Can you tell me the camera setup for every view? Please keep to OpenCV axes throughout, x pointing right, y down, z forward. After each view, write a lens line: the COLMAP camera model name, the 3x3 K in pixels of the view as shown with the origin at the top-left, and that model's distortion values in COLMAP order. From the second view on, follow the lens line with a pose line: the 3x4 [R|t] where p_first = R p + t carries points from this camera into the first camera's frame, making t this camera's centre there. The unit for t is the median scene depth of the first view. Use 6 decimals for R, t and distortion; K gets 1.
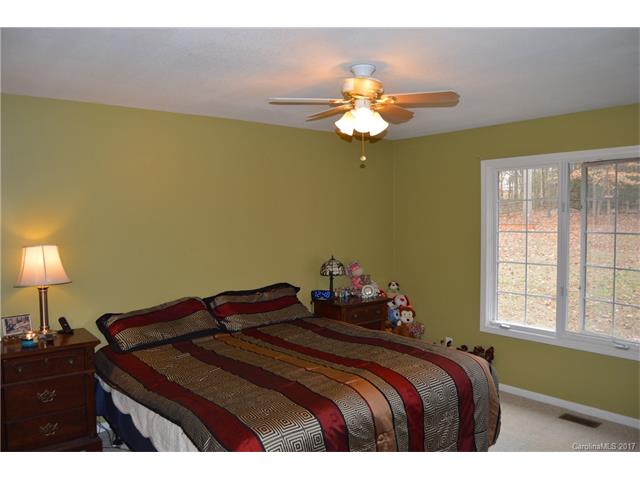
lens RADIAL K [[535.8, 0, 320.0], [0, 535.8, 240.0], [0, 0, 1]] dist [-0.007689, -0.001811]
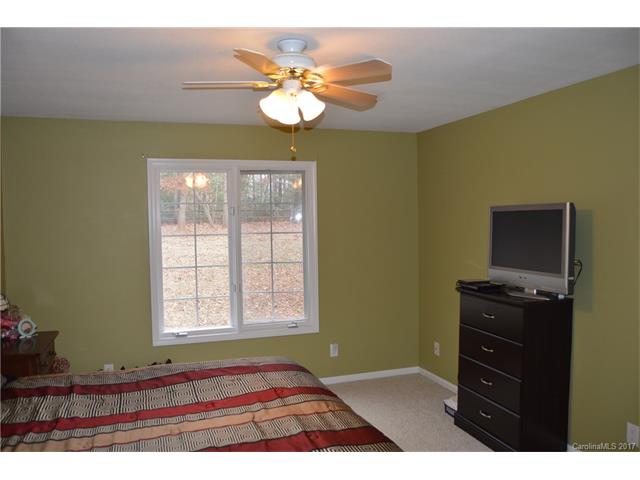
lens RADIAL K [[509.5, 0, 320.0], [0, 509.5, 240.0], [0, 0, 1]] dist [-0.001036, -0.000666]
pose [[0.363461, -0.035024, 0.930951, -0.441824], [0.054700, 0.998371, 0.016205, -0.009045], [-0.930002, 0.045033, 0.364785, 0.463676]]
